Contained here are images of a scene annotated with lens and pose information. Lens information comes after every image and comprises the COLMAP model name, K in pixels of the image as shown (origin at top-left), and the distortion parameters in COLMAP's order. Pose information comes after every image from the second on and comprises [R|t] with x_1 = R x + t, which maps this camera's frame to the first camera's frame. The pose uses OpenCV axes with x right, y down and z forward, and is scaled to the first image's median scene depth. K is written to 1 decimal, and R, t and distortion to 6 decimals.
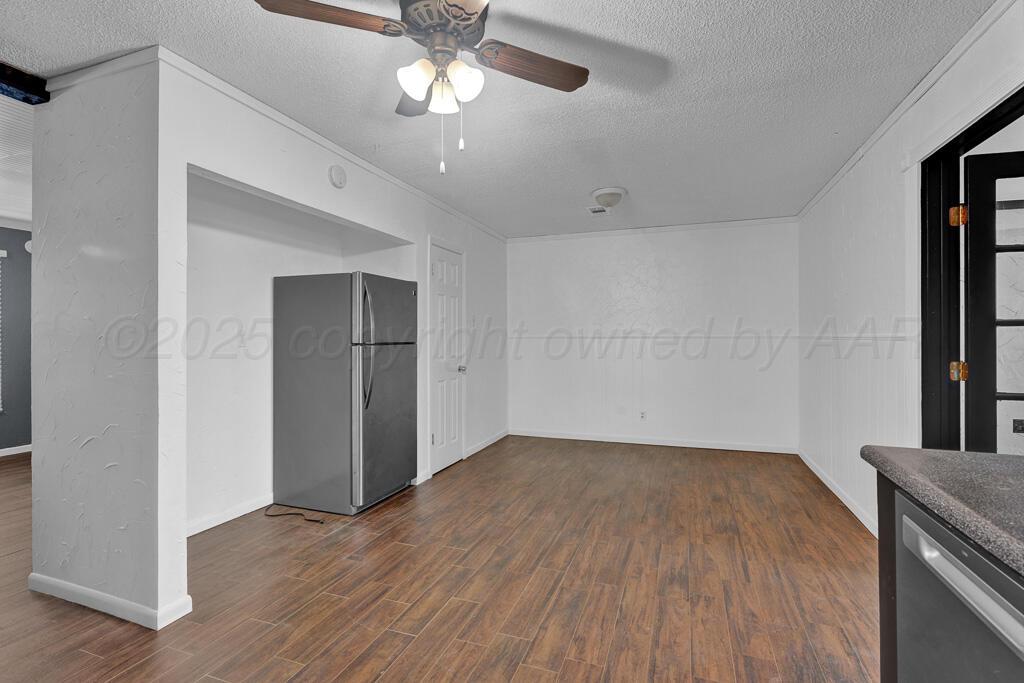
lens RADIAL K [[476.6, 0, 507.1], [0, 476.6, 338.7], [0, 0, 1]] dist [0.000986, -0.000772]
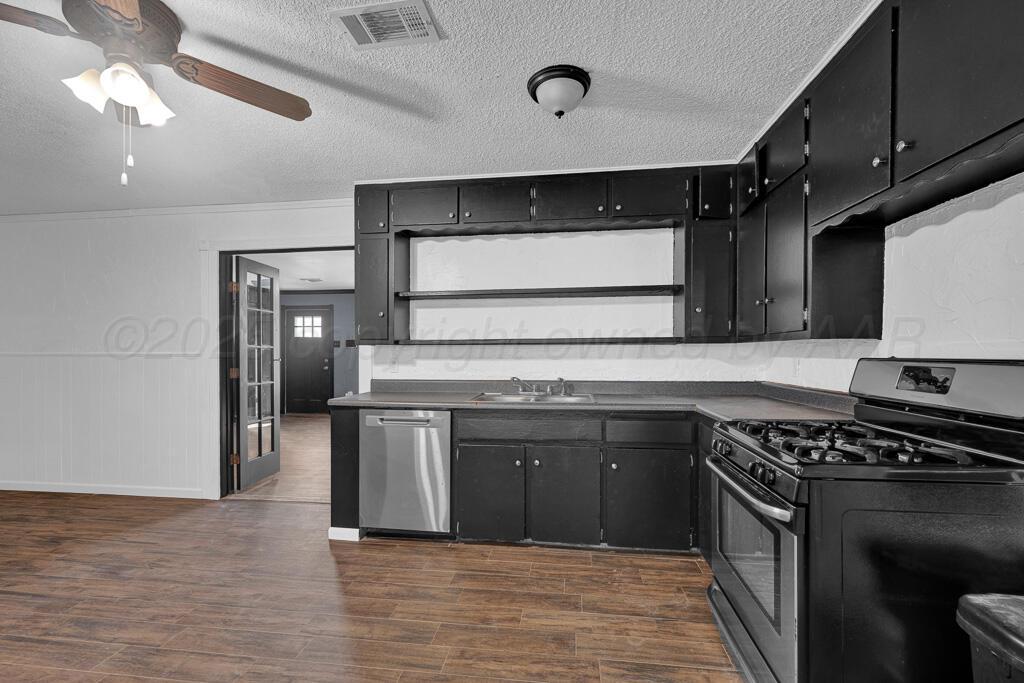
lens RADIAL K [[433.8, 0, 519.5], [0, 433.8, 354.4], [0, 0, 1]] dist [-0.001441, 0.001376]
pose [[-0.229162, 0.001445, 0.973387, -0.801766], [0.002859, 0.999996, -0.000812, 0.000806], [-0.973384, 0.002597, -0.229166, 0.287481]]
